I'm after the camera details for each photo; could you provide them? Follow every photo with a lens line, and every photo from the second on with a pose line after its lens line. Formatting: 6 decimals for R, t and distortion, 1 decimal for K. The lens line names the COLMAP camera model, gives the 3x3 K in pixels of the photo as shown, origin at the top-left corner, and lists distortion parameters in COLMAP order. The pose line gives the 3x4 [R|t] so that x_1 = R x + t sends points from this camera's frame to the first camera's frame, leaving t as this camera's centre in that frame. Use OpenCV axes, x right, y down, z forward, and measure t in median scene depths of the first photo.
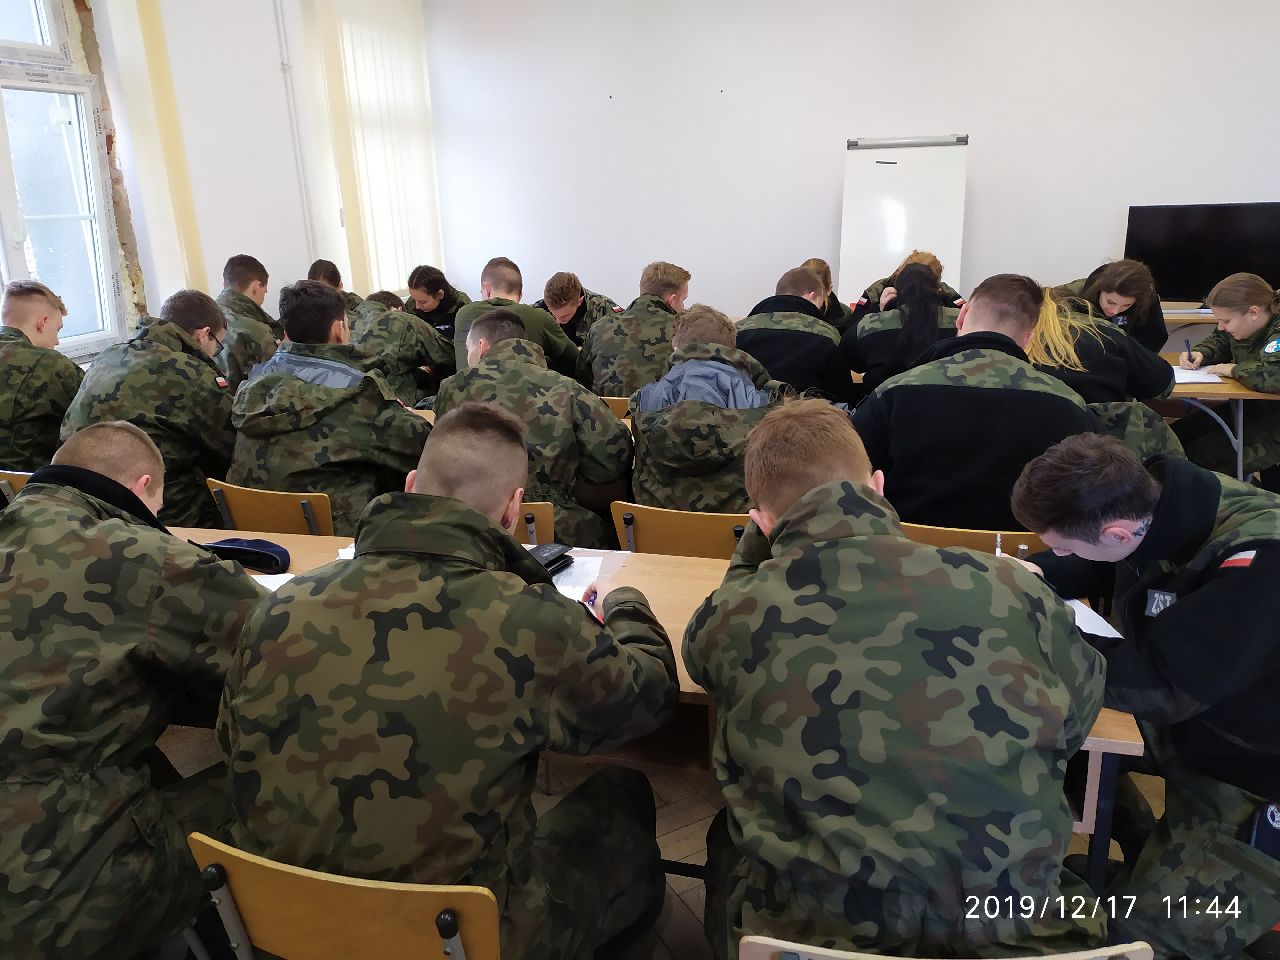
lens RADIAL K [[1017.1, 0, 644.2], [0, 1017.1, 542.8], [0, 0, 1]] dist [0.119810, -0.116943]
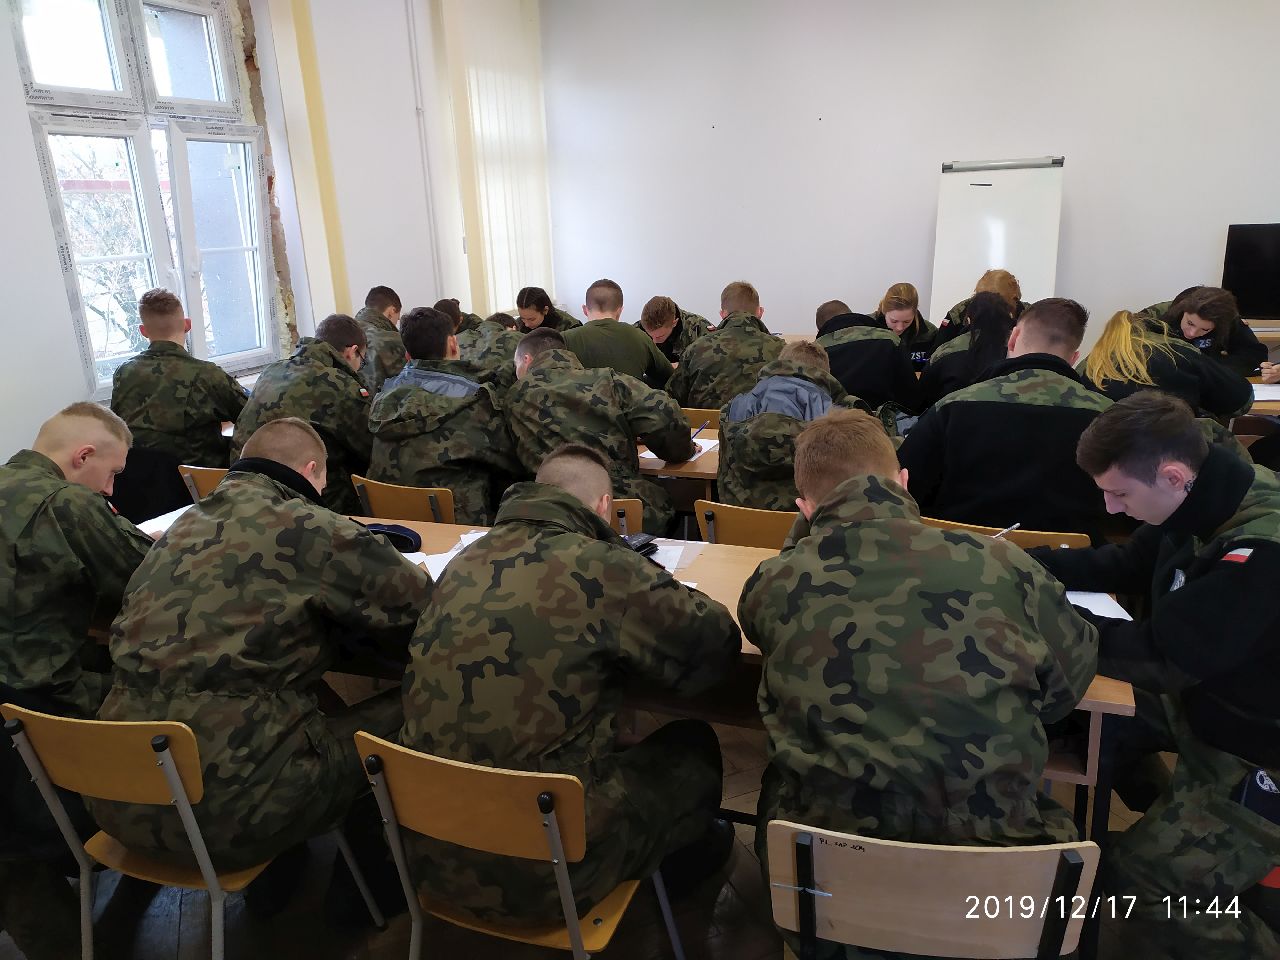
lens RADIAL K [[1017.1, 0, 644.2], [0, 1017.1, 542.8], [0, 0, 1]] dist [0.119810, -0.116943]
pose [[0.994988, 0.022760, -0.097375, 0.041853], [-0.024089, 0.999632, -0.012497, 0.038854], [0.097054, 0.014780, 0.995169, -0.226949]]
